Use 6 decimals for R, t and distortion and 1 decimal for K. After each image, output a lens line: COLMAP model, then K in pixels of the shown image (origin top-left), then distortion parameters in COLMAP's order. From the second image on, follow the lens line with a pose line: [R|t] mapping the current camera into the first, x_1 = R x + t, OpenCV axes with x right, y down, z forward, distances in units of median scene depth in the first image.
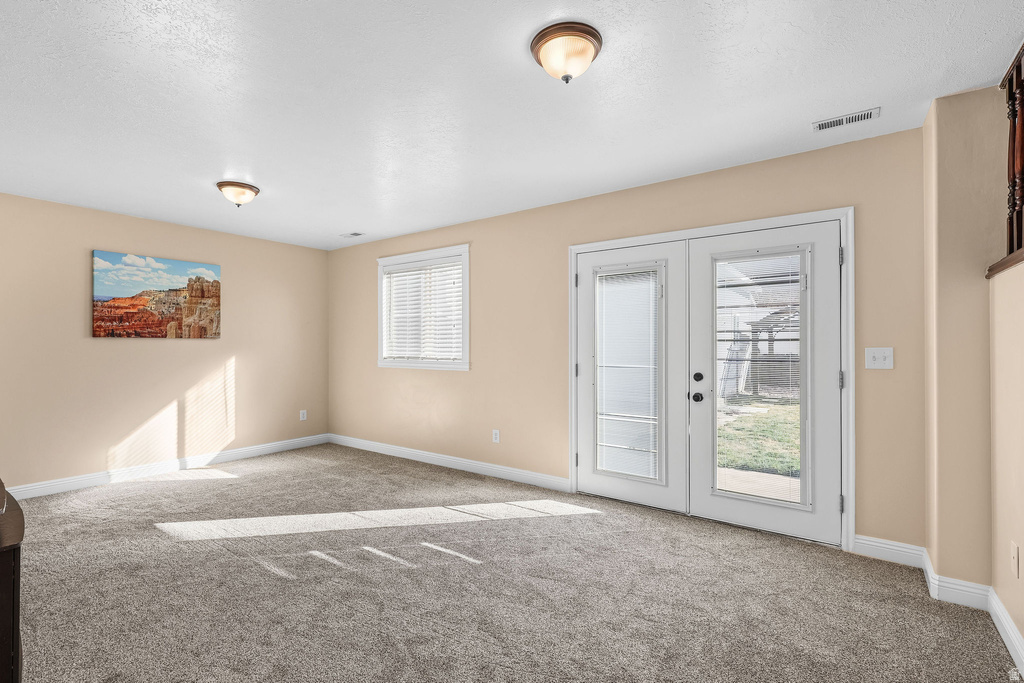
lens RADIAL K [[462.7, 0, 519.6], [0, 462.7, 356.4], [0, 0, 1]] dist [-0.004499, 0.000311]
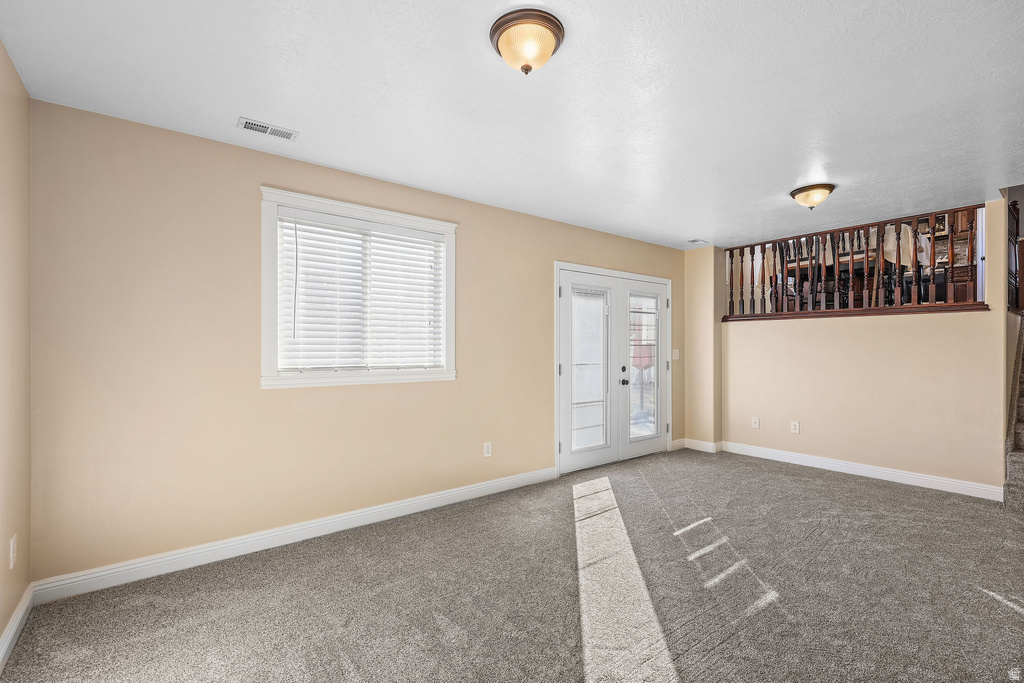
lens RADIAL K [[462.7, 0, 513.0], [0, 462.7, 341.3], [0, 0, 1]] dist [-0.004499, 0.000311]
pose [[0.276464, -0.001273, 0.961023, -0.900329], [0.005757, 0.999983, -0.000332, -0.036812], [-0.961007, 0.005624, 0.276467, 0.700774]]
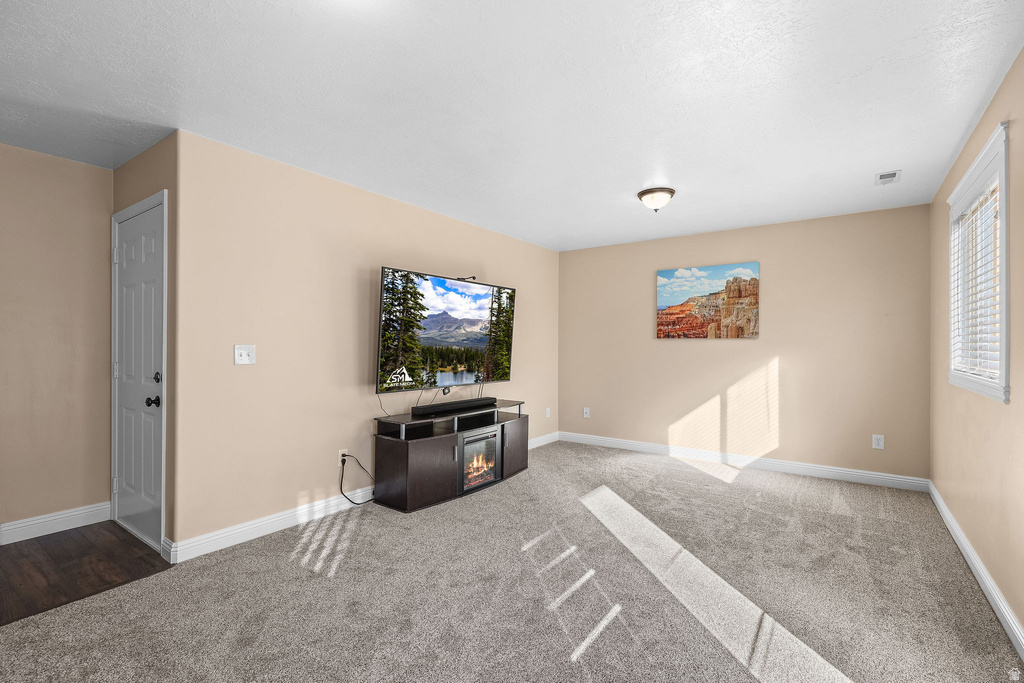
lens RADIAL K [[462.7, 0, 485.6], [0, 462.7, 343.5], [0, 0, 1]] dist [-0.004499, 0.000311]
pose [[-0.025584, 0.000750, -0.999672, 0.364715], [-0.028322, 0.999598, 0.001475, -0.014735], [0.999271, 0.028350, -0.025552, 0.524411]]
